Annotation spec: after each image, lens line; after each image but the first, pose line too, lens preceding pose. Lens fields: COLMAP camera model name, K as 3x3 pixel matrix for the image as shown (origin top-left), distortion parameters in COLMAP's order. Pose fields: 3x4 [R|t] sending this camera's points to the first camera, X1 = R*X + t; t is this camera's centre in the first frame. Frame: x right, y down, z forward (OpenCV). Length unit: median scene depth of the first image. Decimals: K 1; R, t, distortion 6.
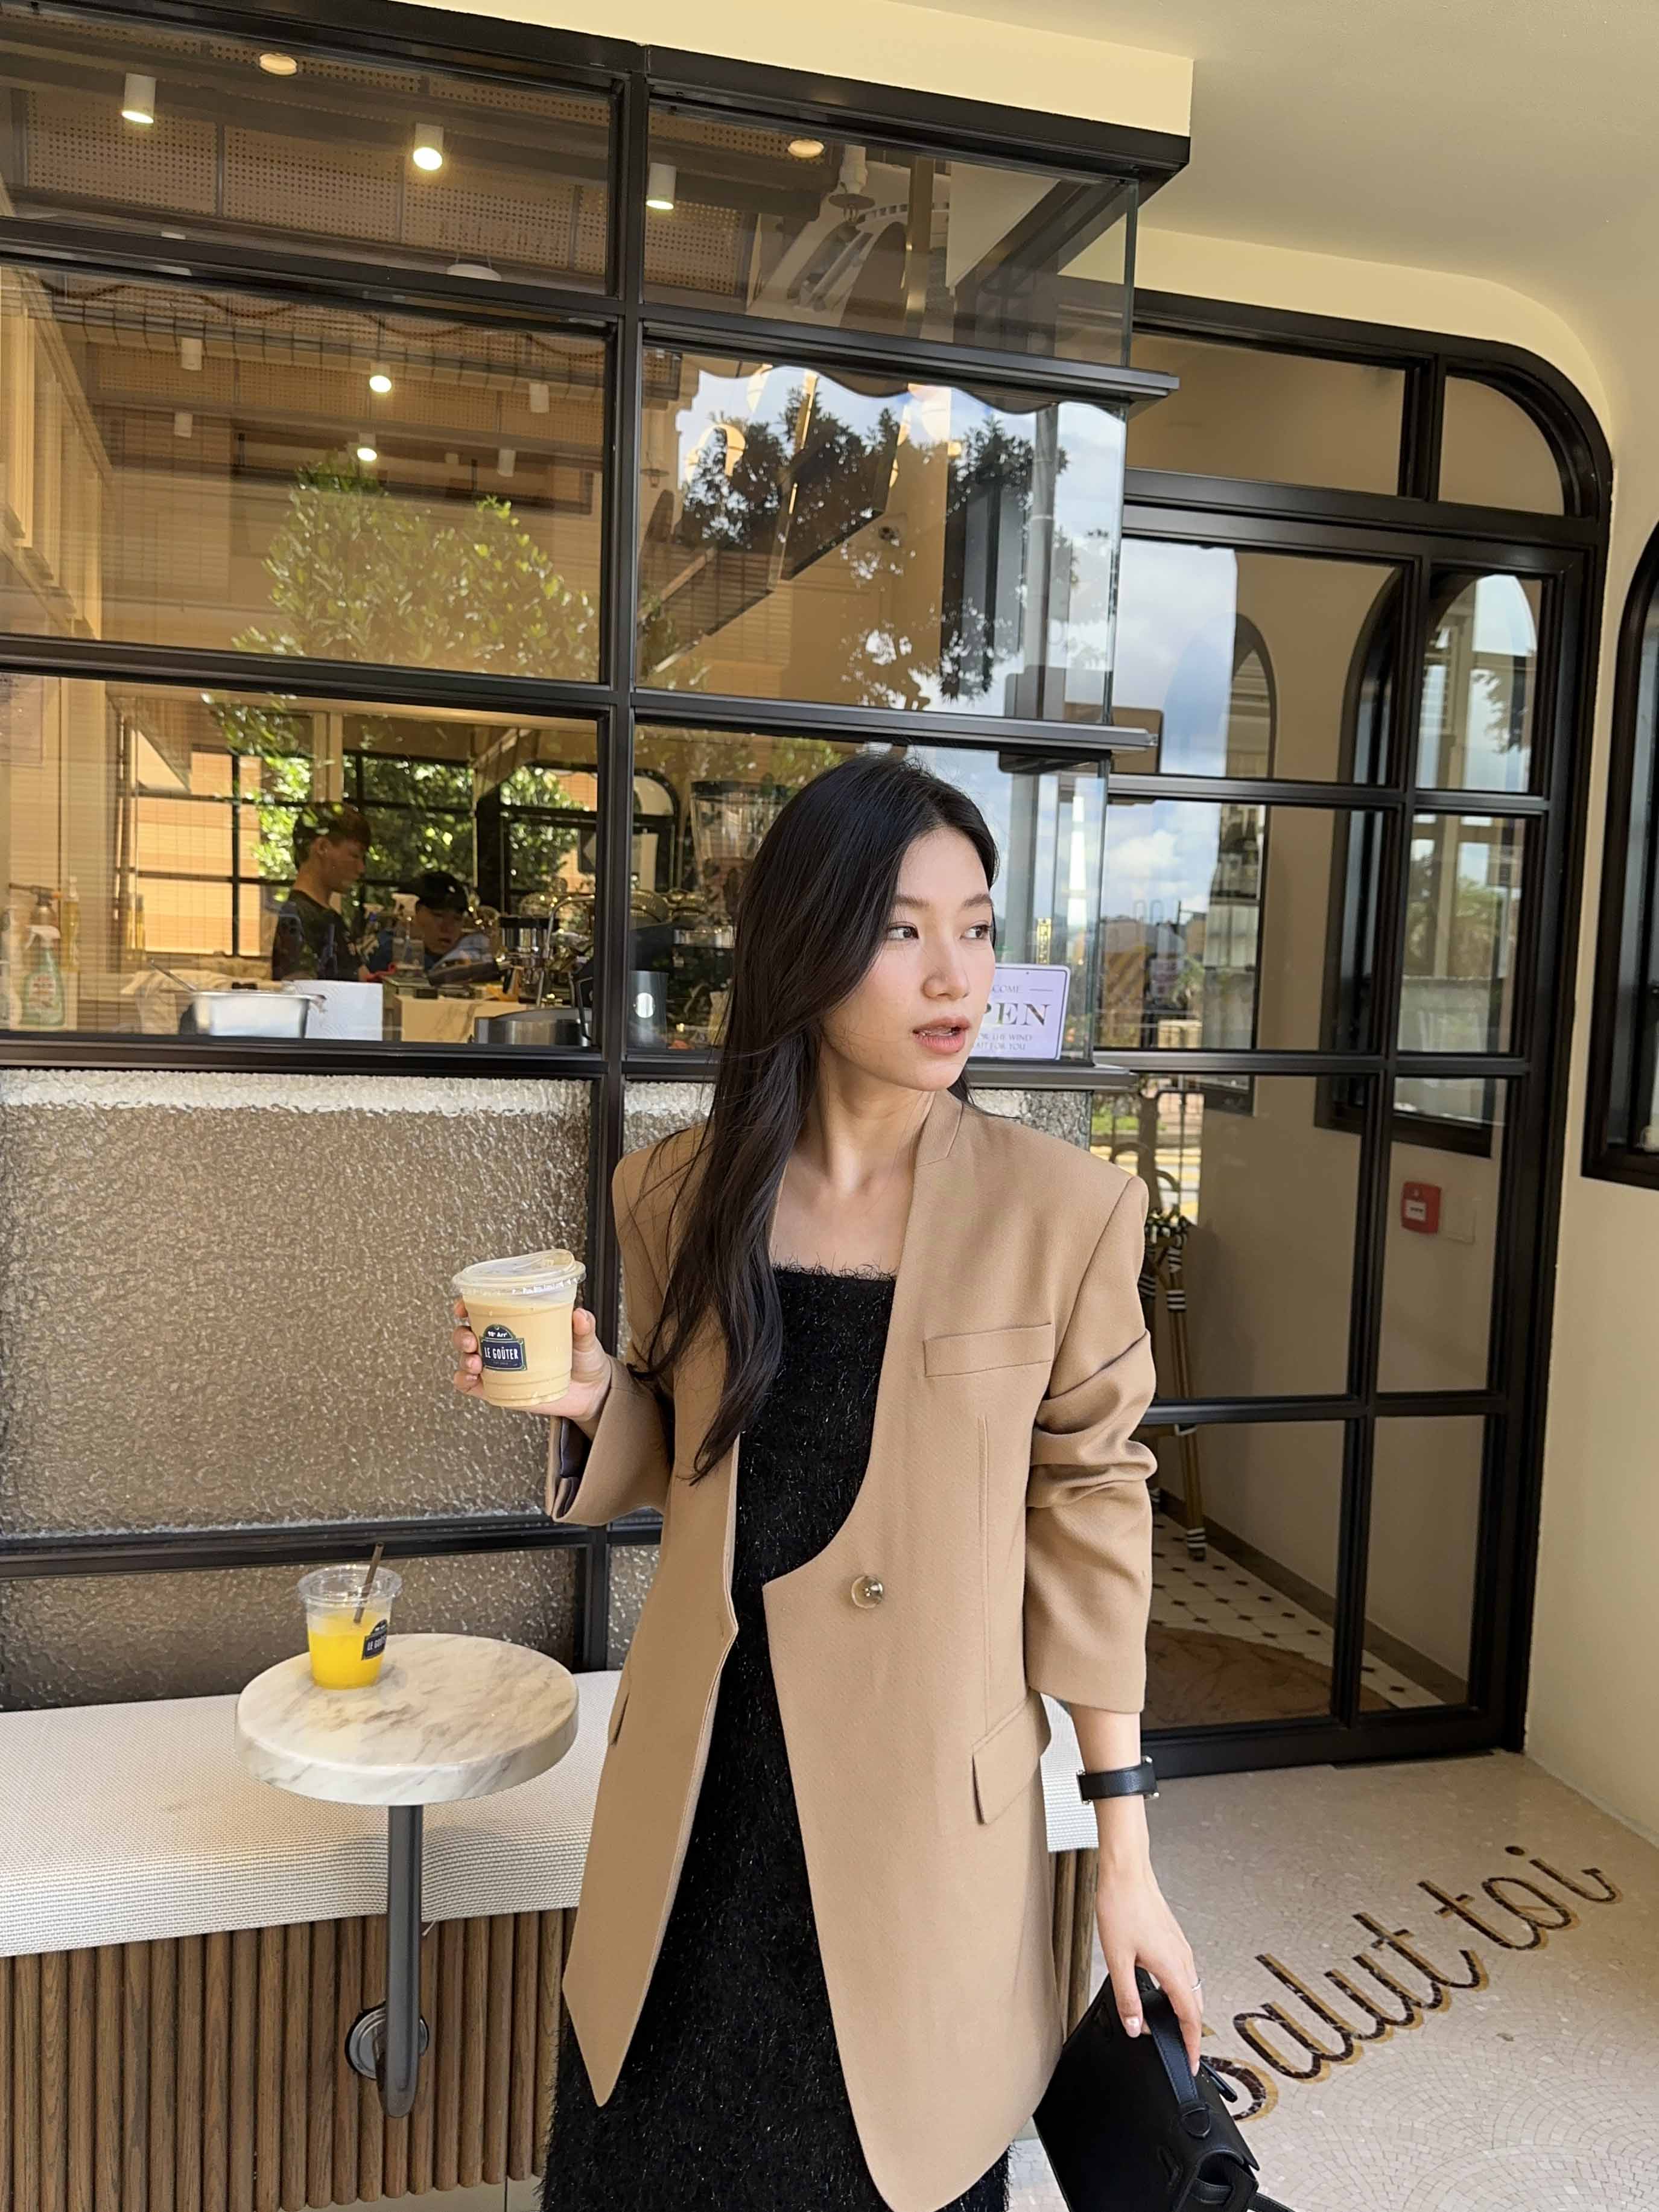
lens RADIAL K [[1913.5, 0, 835.3], [0, 1913.5, 1115.8], [0, 0, 1]] dist [0.054877, -0.091402]
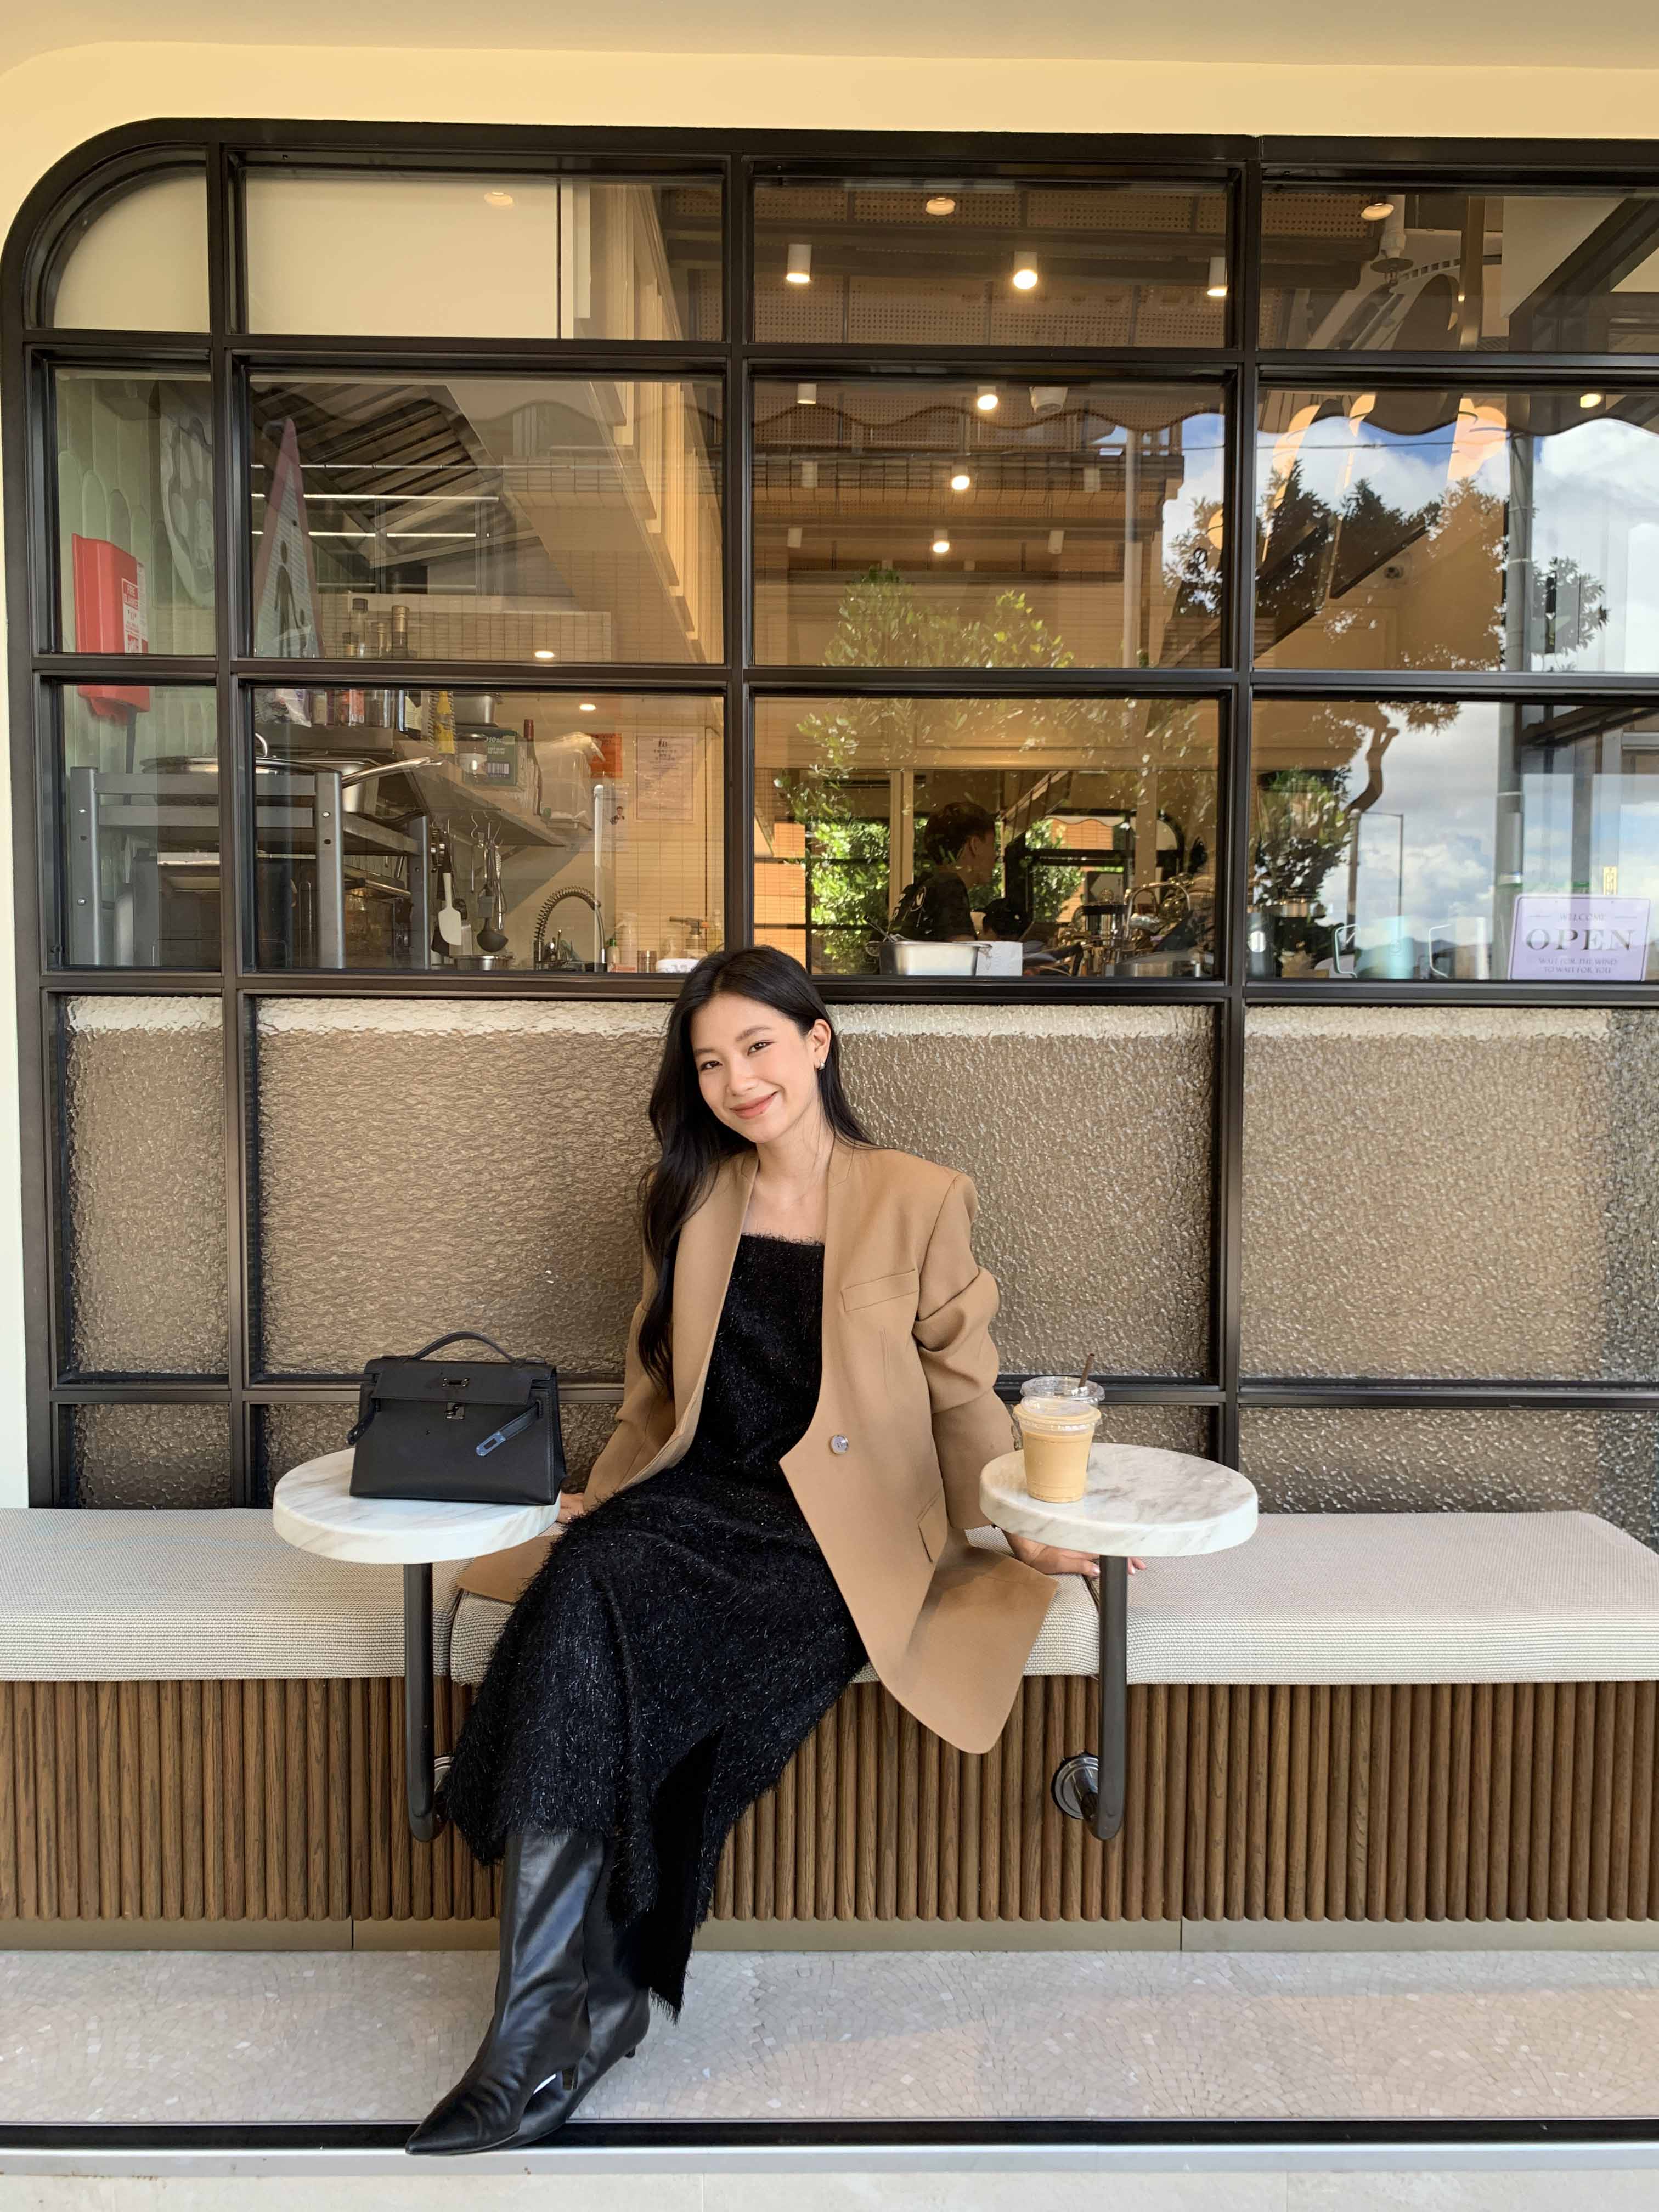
lens RADIAL K [[1715.6, 0, 835.3], [0, 1715.6, 1081.6], [0, 0, 1]] dist [0.018788, -0.020419]
pose [[0.964869, -0.018122, -0.262104, -0.057855], [0.008391, 0.999235, -0.038196, 0.049788], [0.262596, 0.034655, 0.964283, -0.057529]]
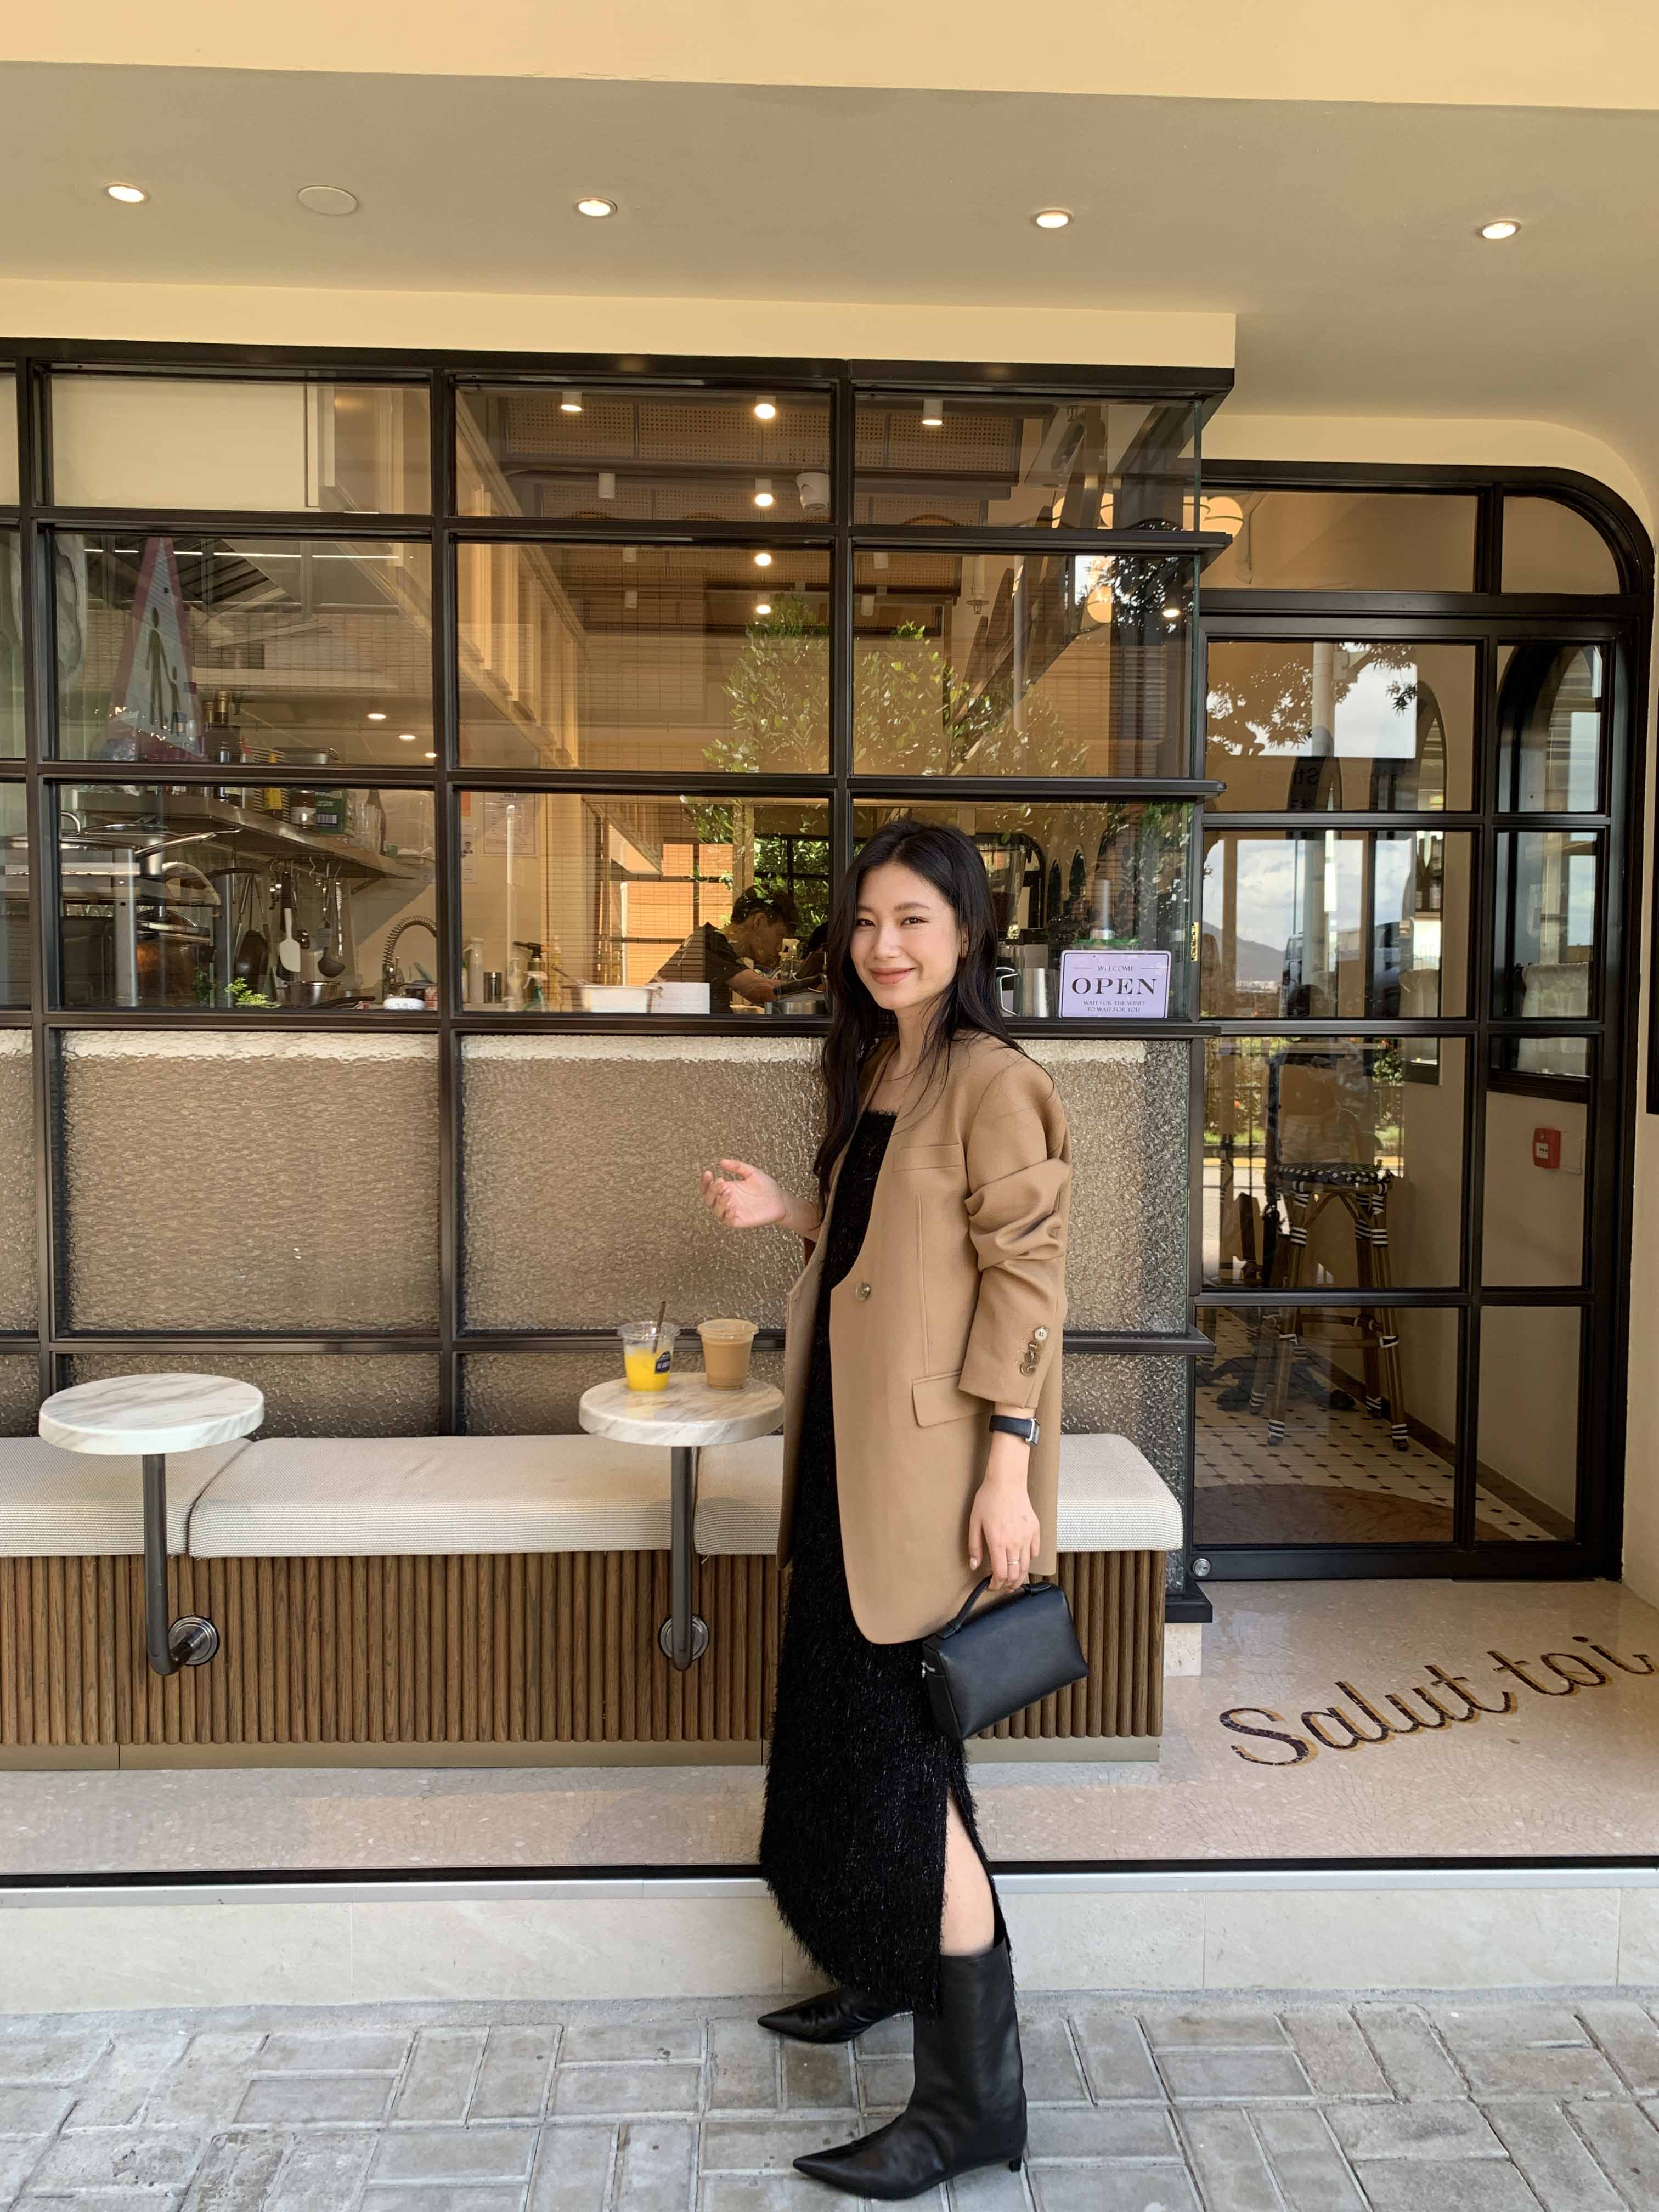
lens RADIAL K [[1715.6, 0, 830.6], [0, 1715.6, 1085.9], [0, 0, 1]] dist [0.018788, -0.020419]
pose [[0.970600, -0.017470, -0.240065, 0.142563], [0.008636, 0.999248, -0.037800, 0.052314], [0.240544, 0.034615, 0.970021, -0.217481]]
